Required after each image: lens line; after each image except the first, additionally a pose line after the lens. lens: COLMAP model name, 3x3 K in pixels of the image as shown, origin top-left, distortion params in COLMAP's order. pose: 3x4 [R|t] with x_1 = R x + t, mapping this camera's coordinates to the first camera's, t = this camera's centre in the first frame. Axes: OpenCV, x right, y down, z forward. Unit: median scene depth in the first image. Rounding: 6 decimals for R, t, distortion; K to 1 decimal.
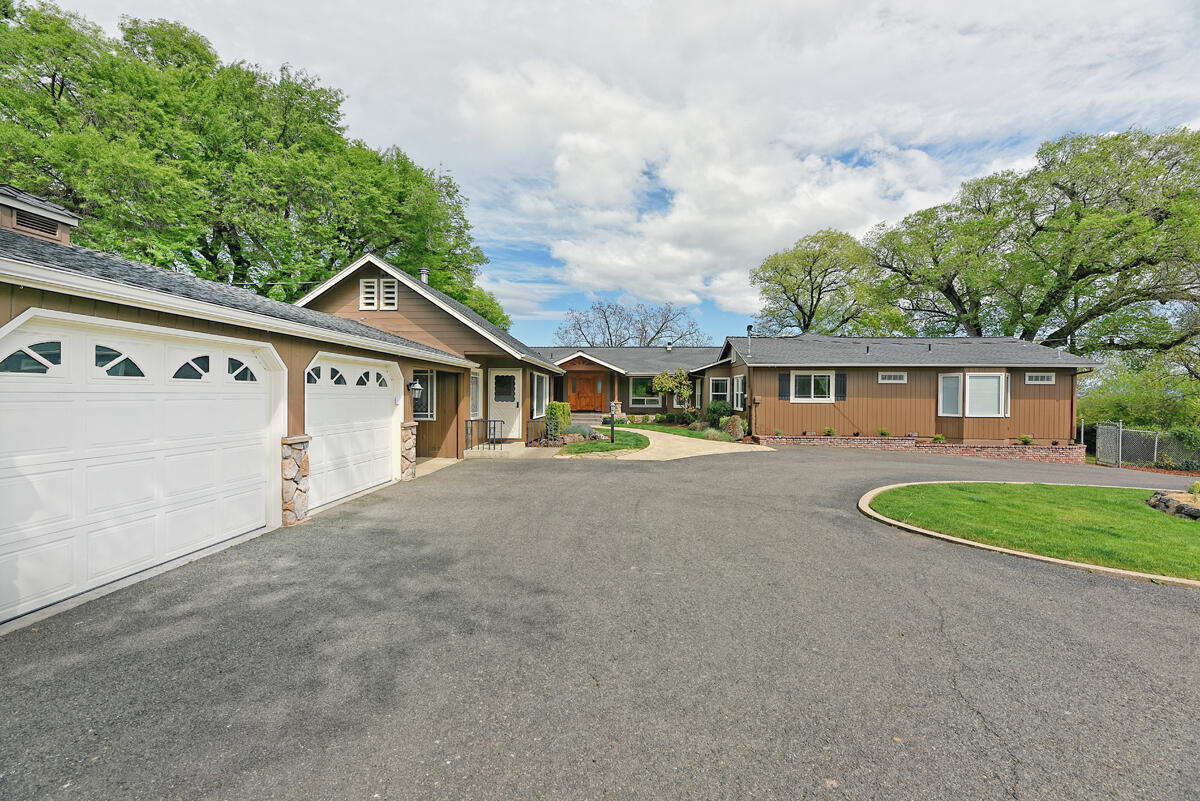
lens RADIAL K [[485.4, 0, 600.7], [0, 485.4, 399.9], [0, 0, 1]] dist [-0.011289, -0.000185]
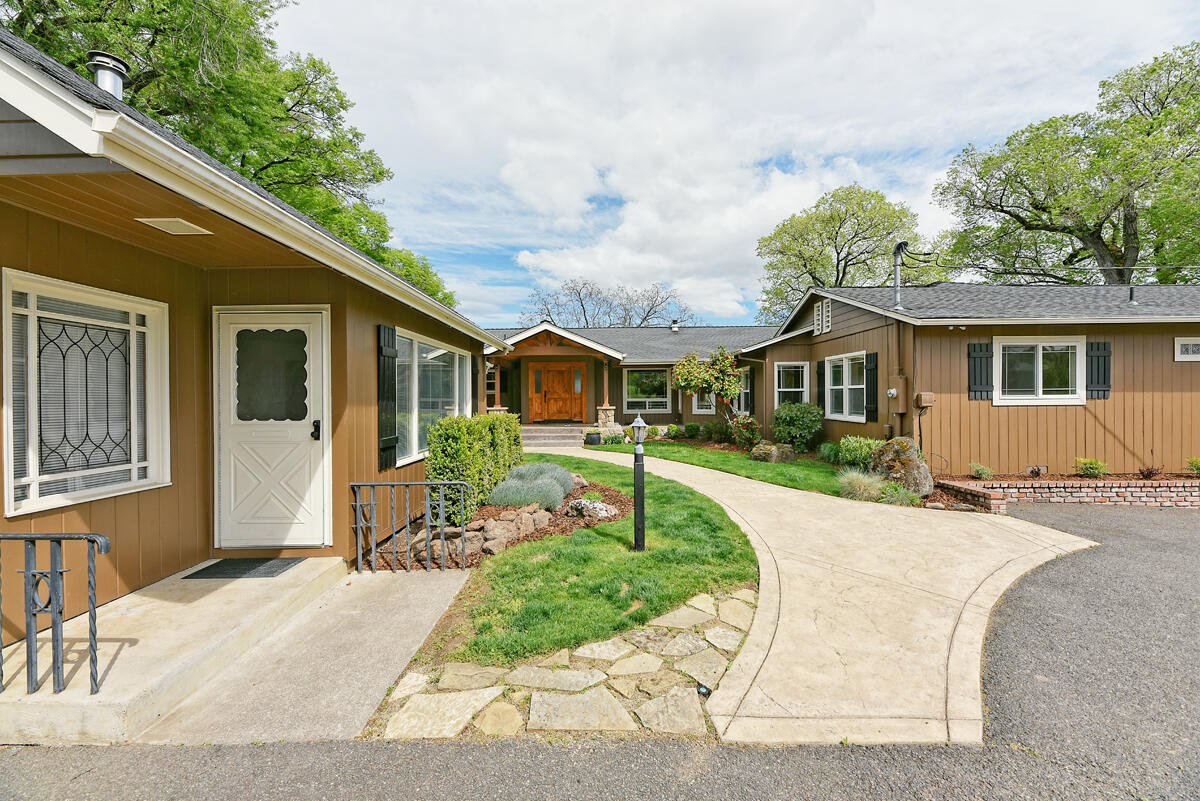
lens RADIAL K [[485.4, 0, 594.3], [0, 485.4, 398.6], [0, 0, 1]] dist [-0.011289, -0.000185]
pose [[0.998993, -0.014215, 0.042547, -0.010041], [0.014482, 0.999877, -0.005982, -0.002908], [-0.042456, 0.006593, 0.999077, 0.442768]]
